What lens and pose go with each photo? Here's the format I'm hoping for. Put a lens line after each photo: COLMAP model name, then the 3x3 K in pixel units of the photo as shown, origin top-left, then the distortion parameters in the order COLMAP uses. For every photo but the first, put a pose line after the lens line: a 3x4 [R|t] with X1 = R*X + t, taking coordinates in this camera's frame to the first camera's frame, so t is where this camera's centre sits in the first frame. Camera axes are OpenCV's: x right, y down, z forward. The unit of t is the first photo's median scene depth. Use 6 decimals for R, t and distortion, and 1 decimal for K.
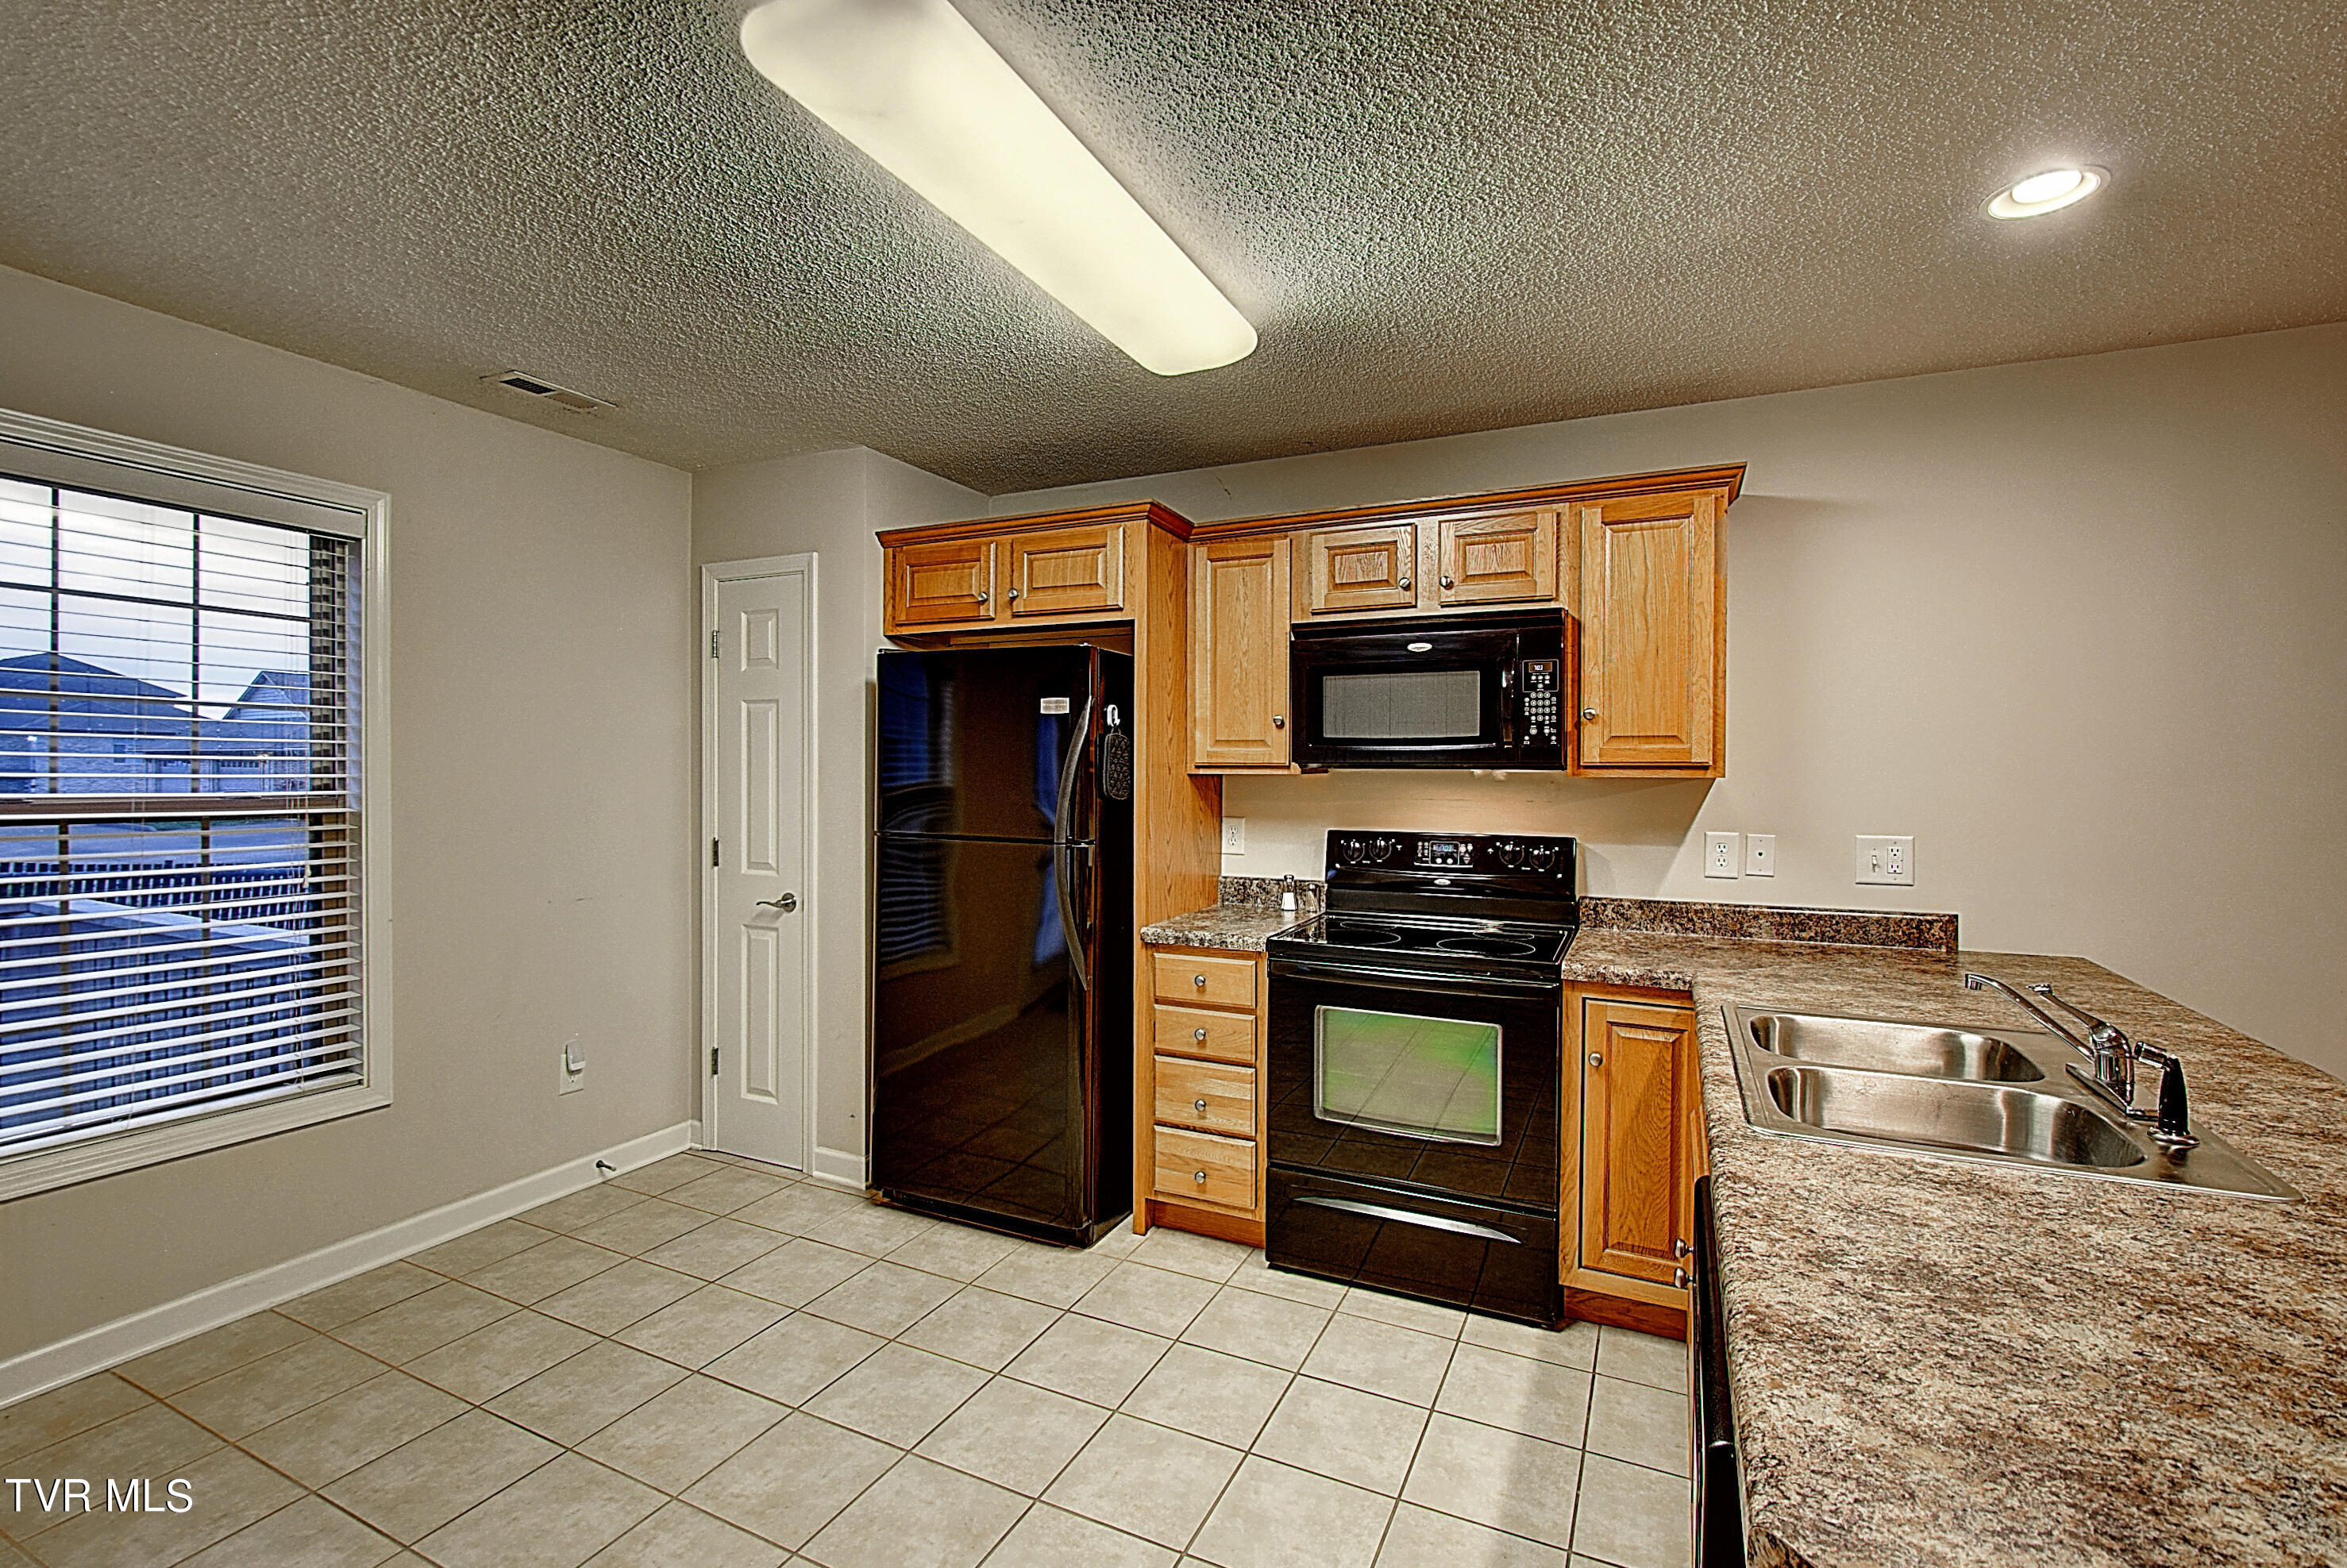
lens RADIAL K [[1047.0, 0, 1166.0], [0, 1047.0, 775.3], [0, 0, 1]] dist [0.008832, -0.011072]
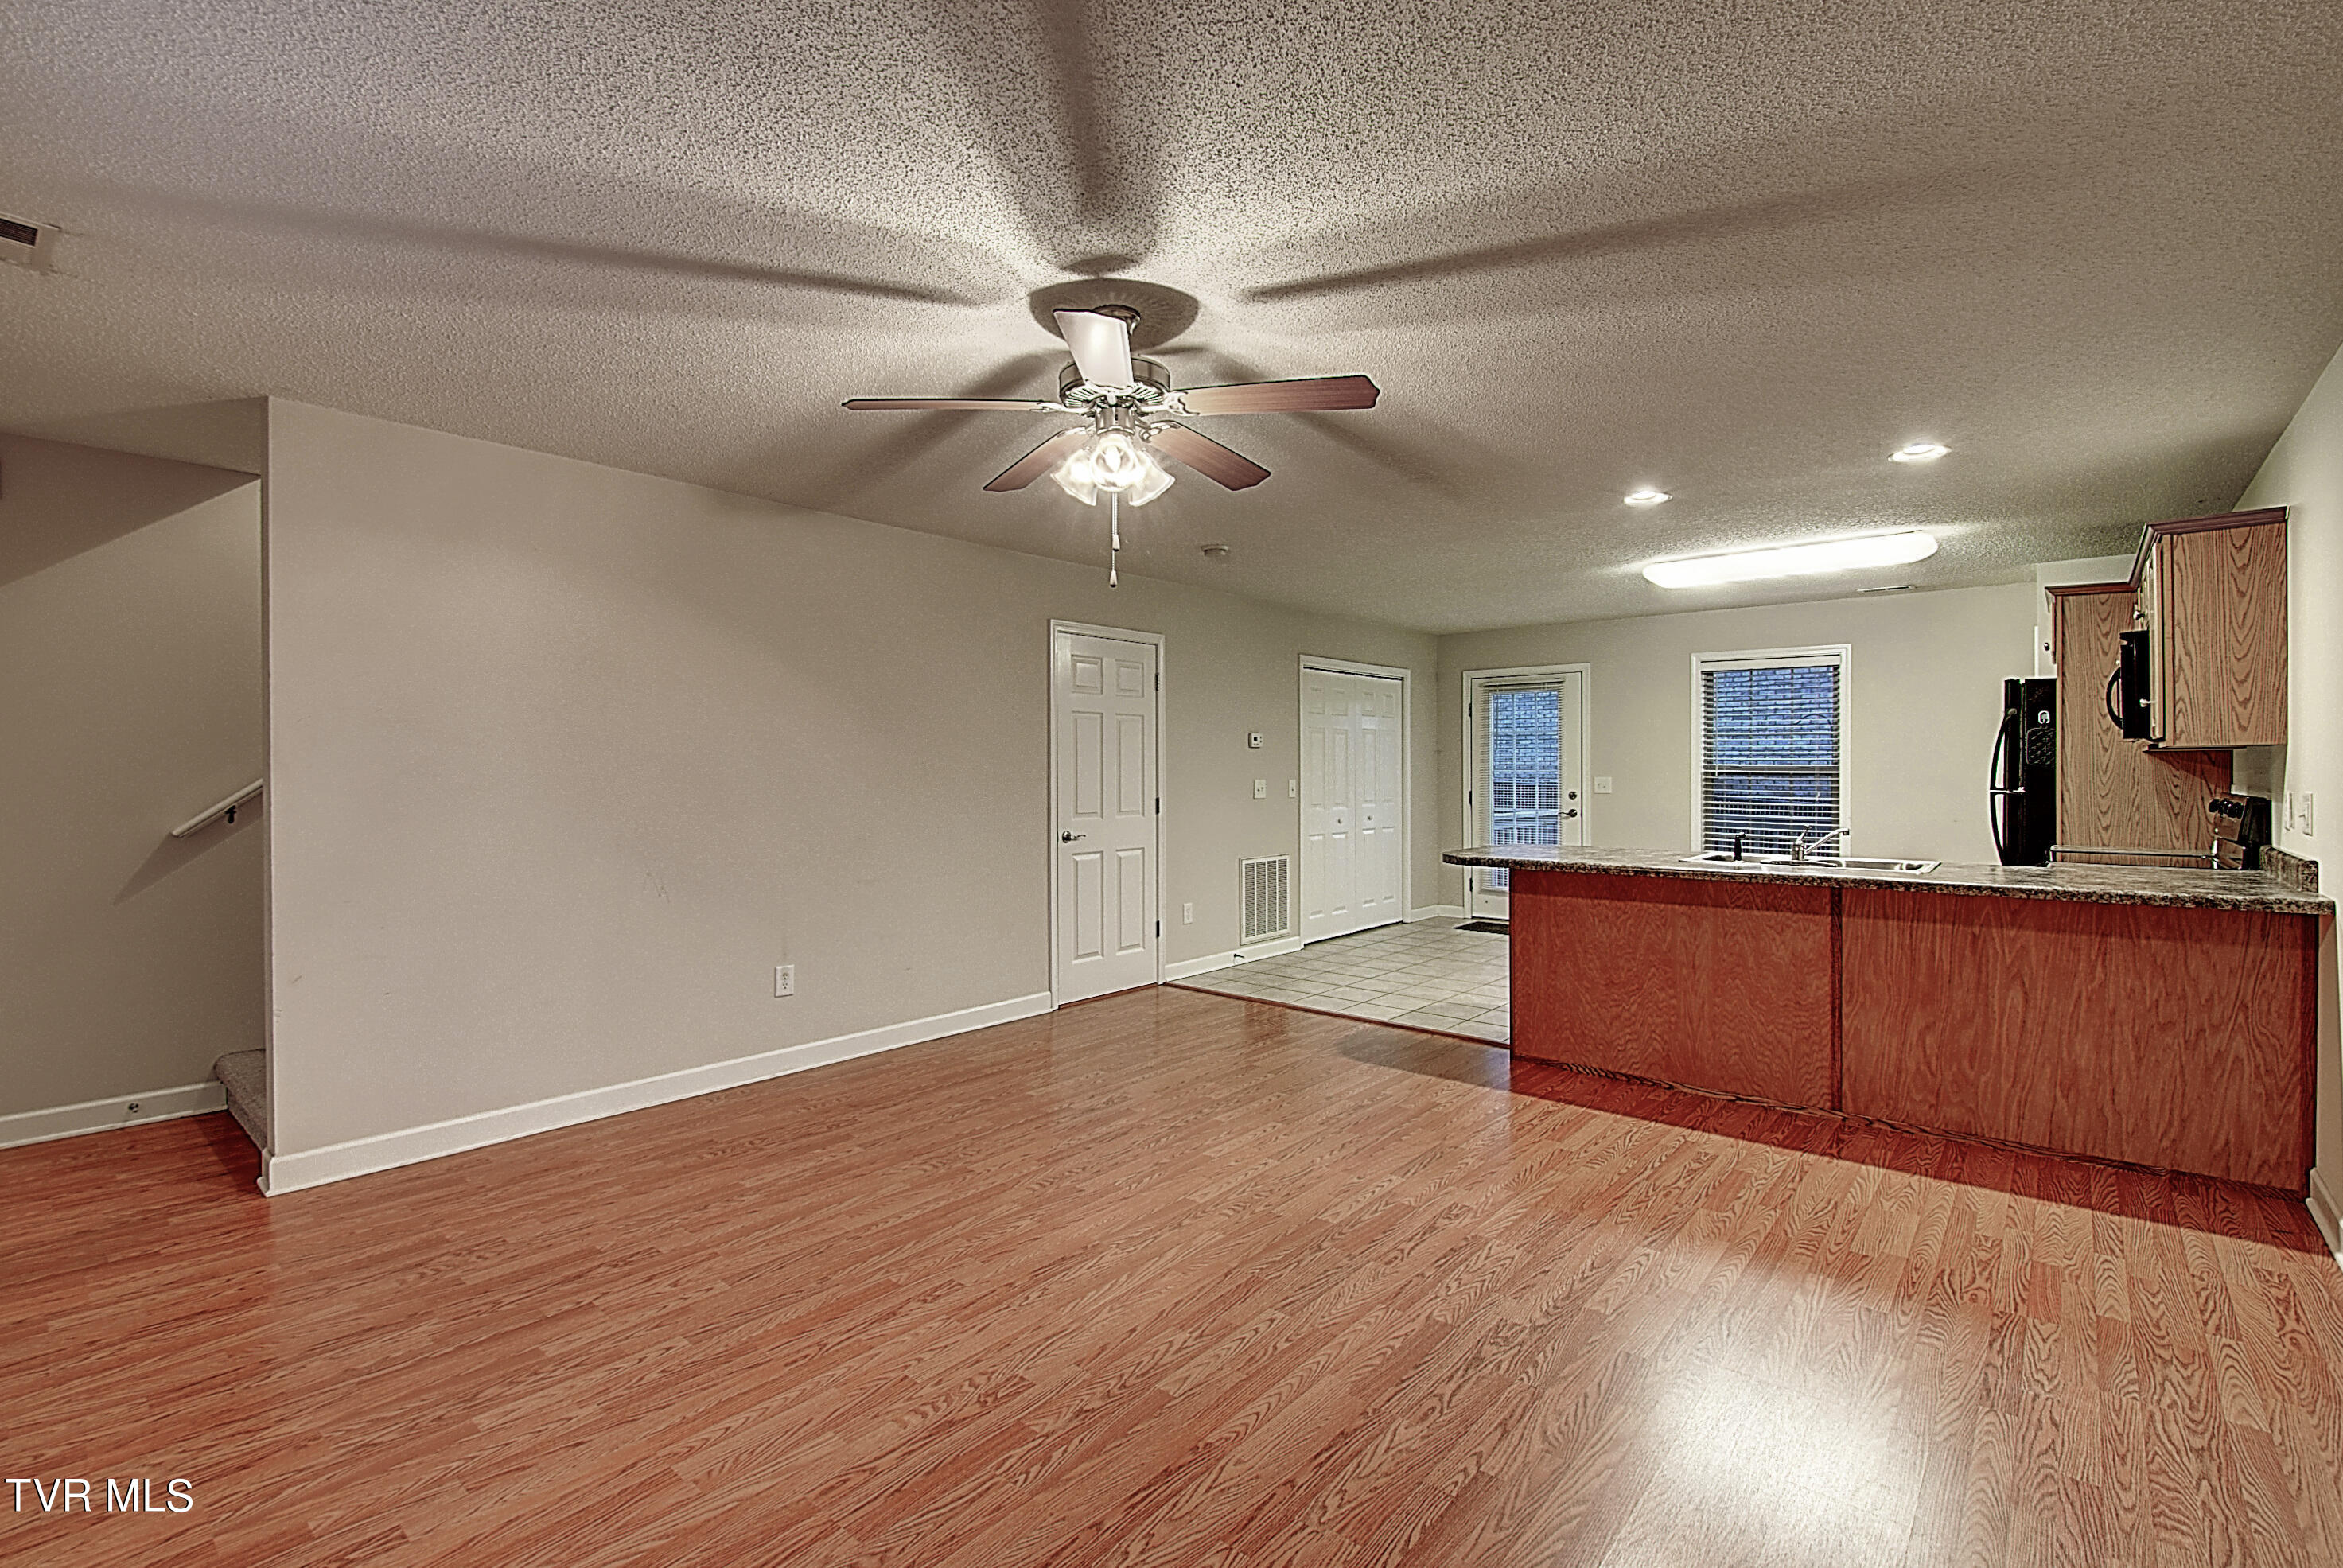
lens RADIAL K [[1045.2, 0, 1164.1], [0, 1045.2, 775.3], [0, 0, 1]] dist [0.008832, -0.011072]
pose [[-0.255707, 0.001294, -0.966753, 1.930846], [-0.006083, 0.999977, 0.002948, 0.039429], [0.966735, 0.006635, -0.255693, 0.071874]]
